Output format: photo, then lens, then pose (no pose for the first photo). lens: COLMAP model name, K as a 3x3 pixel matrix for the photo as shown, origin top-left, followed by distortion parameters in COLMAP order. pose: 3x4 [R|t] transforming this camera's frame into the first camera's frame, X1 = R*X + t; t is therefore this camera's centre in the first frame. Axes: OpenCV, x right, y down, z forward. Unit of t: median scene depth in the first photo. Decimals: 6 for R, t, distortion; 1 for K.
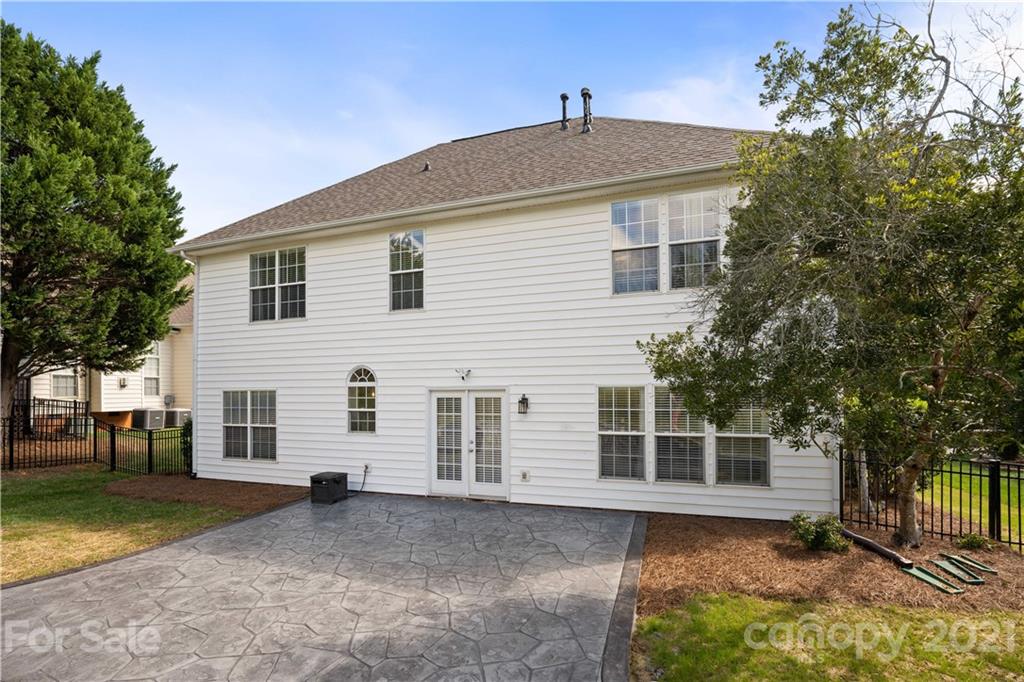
lens RADIAL K [[454.5, 0, 503.1], [0, 454.5, 383.3], [0, 0, 1]] dist [-0.014518, 0.000059]
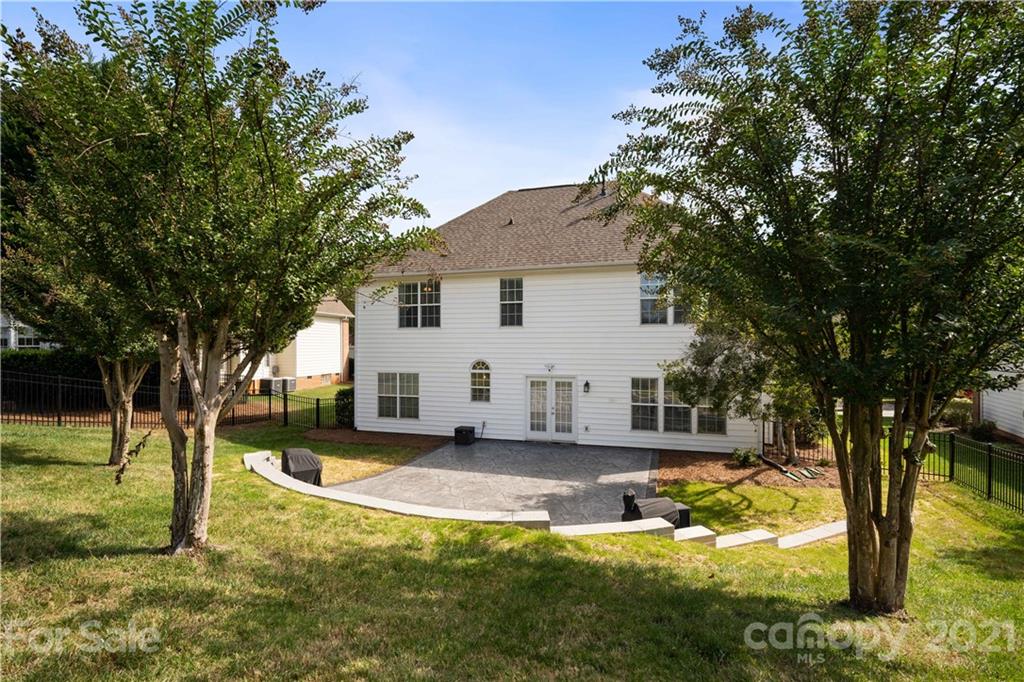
lens RADIAL K [[472.8, 0, 509.1], [0, 472.8, 342.4], [0, 0, 1]] dist [-0.004720, -0.000369]
pose [[0.999729, 0.008018, 0.021854, -0.262206], [-0.008243, 0.999914, 0.010239, -0.124079], [-0.021771, -0.010416, 0.999709, -0.697559]]
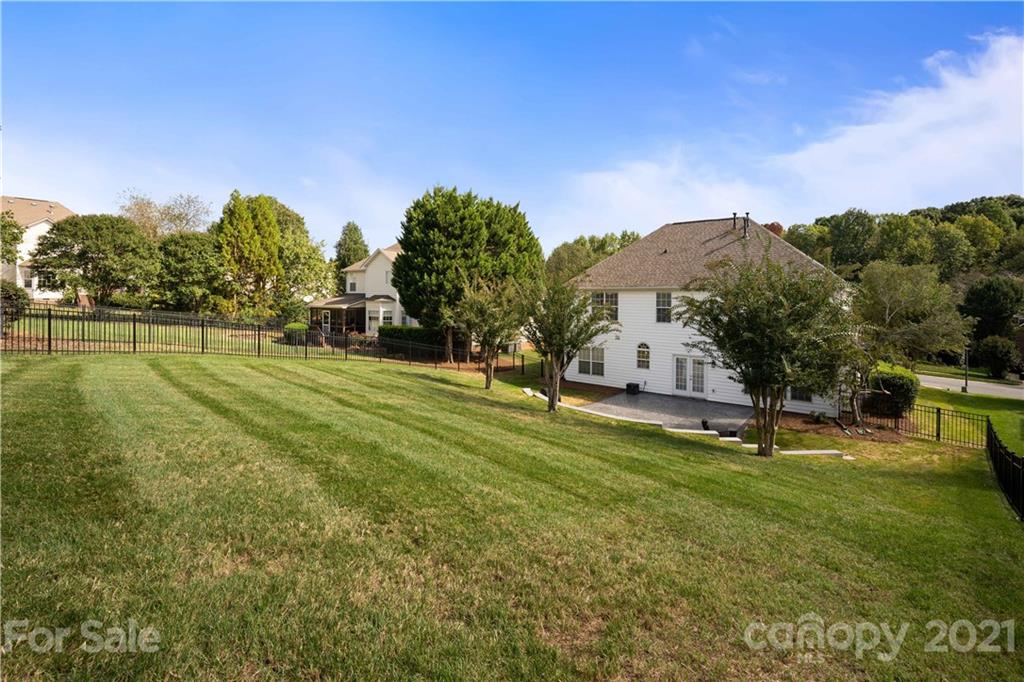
lens RADIAL K [[454.5, 0, 489.5], [0, 454.5, 300.5], [0, 0, 1]] dist [-0.014518, 0.000059]
pose [[0.924755, 0.014807, -0.380275, -0.152880], [-0.005162, 0.999639, 0.026371, -0.357713], [0.380529, -0.022423, 0.924497, -1.786977]]
